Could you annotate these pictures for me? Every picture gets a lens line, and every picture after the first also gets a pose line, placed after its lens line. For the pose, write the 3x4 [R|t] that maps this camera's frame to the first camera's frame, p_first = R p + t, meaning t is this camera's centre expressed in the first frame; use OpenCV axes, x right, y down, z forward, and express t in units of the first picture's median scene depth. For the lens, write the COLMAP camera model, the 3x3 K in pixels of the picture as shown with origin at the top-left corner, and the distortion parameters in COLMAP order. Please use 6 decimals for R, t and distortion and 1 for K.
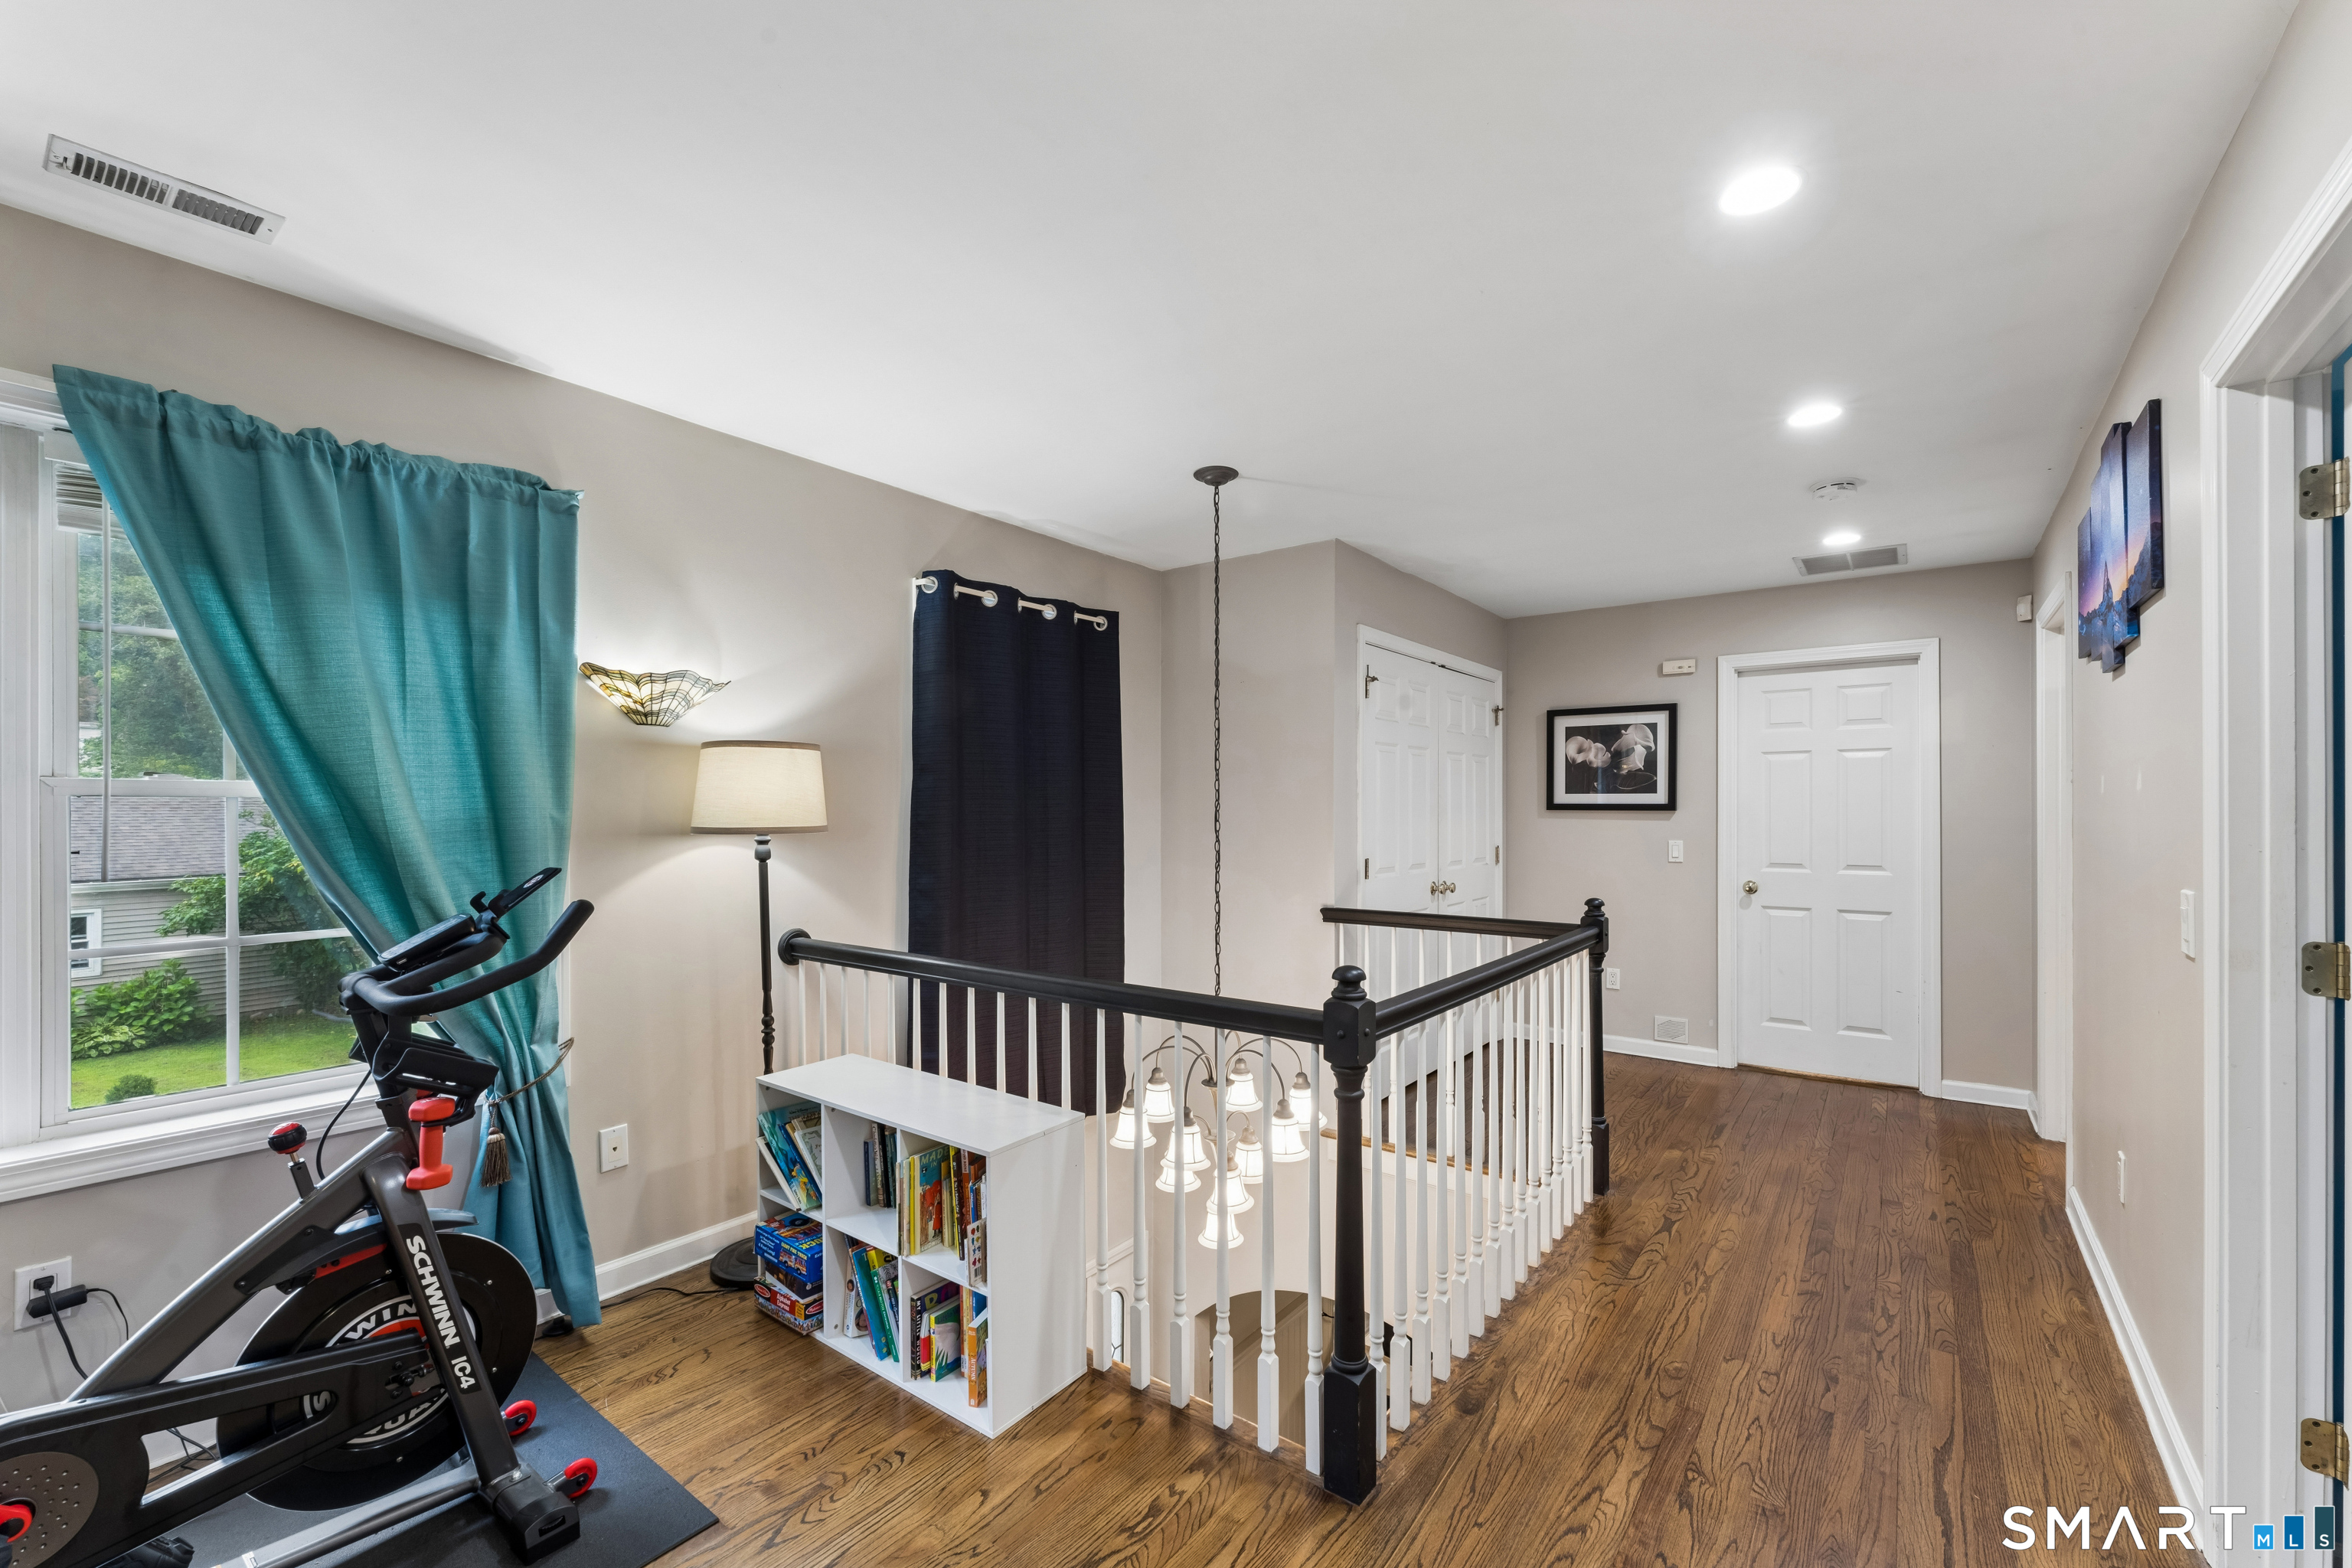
lens RADIAL K [[956.4, 0, 1180.5], [0, 956.4, 813.1], [0, 0, 1]] dist [-0.001104, 0.000192]
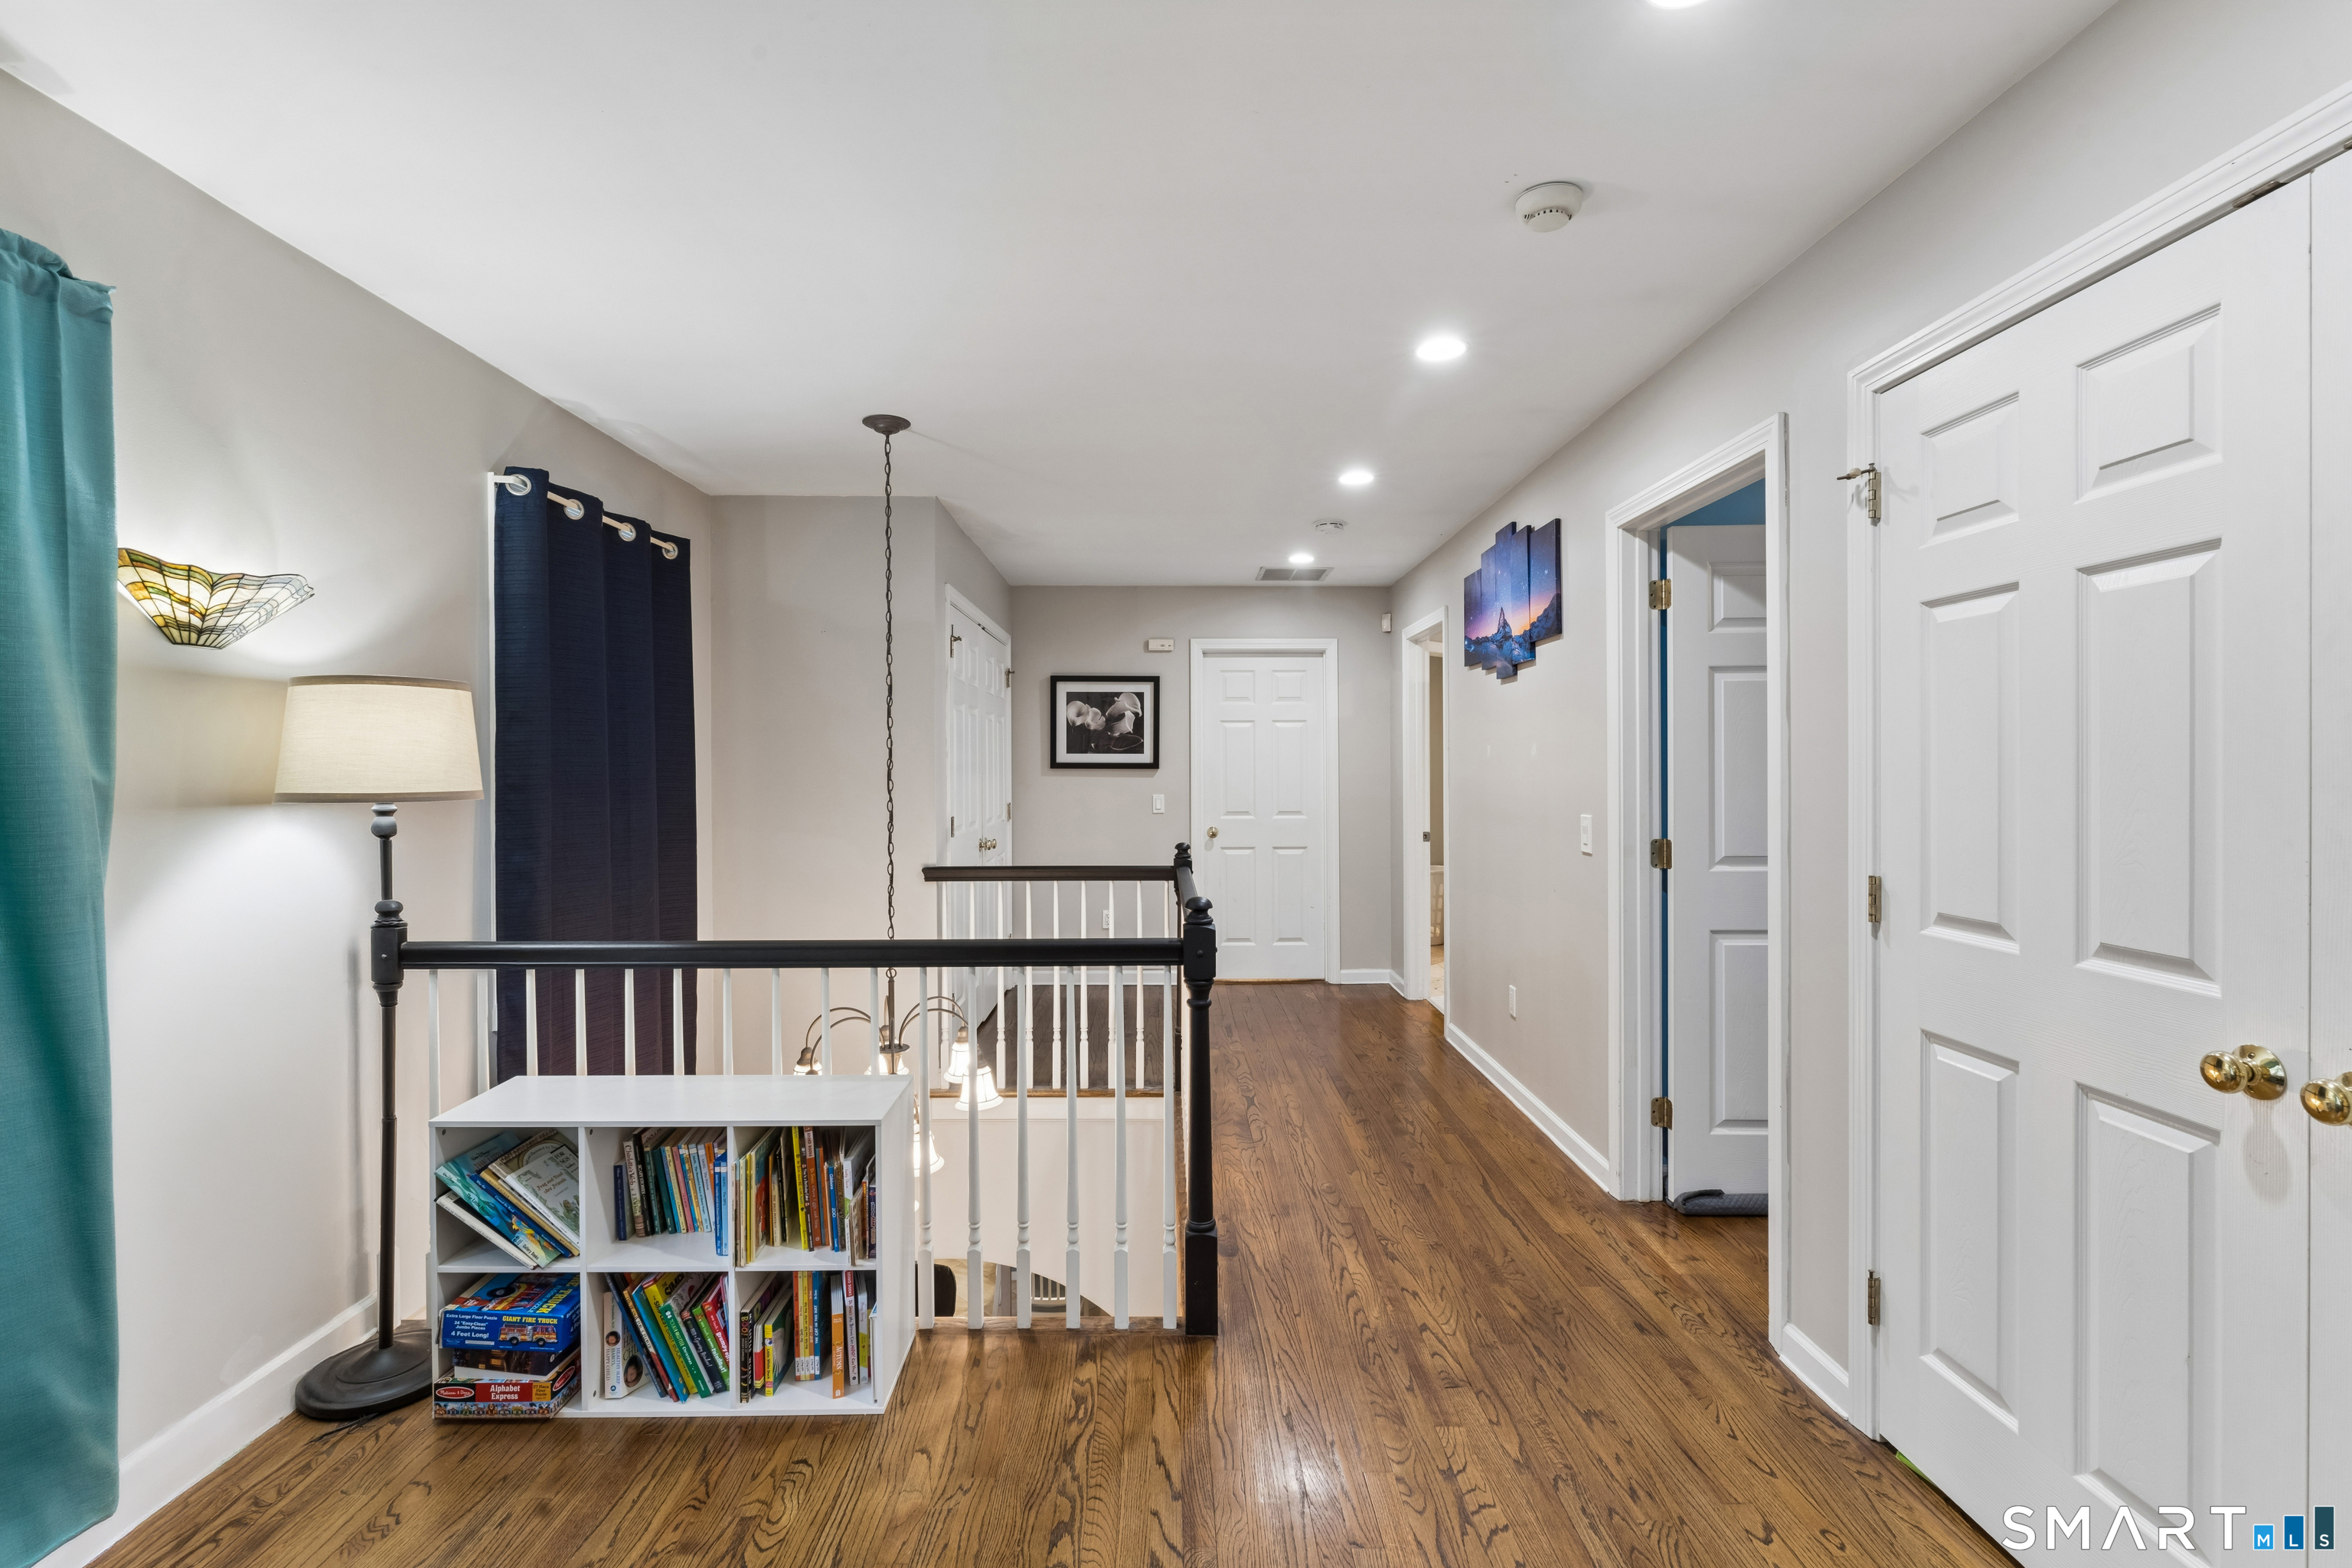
lens RADIAL K [[1049.5, 0, 1156.4], [0, 1049.5, 776.6], [0, 0, 1]] dist [-0.001432, 0.001964]
pose [[0.795248, -0.006075, 0.606254, -0.471373], [0.003397, 0.999979, 0.005563, -0.000486], [-0.606275, -0.002365, 0.795251, -0.014854]]
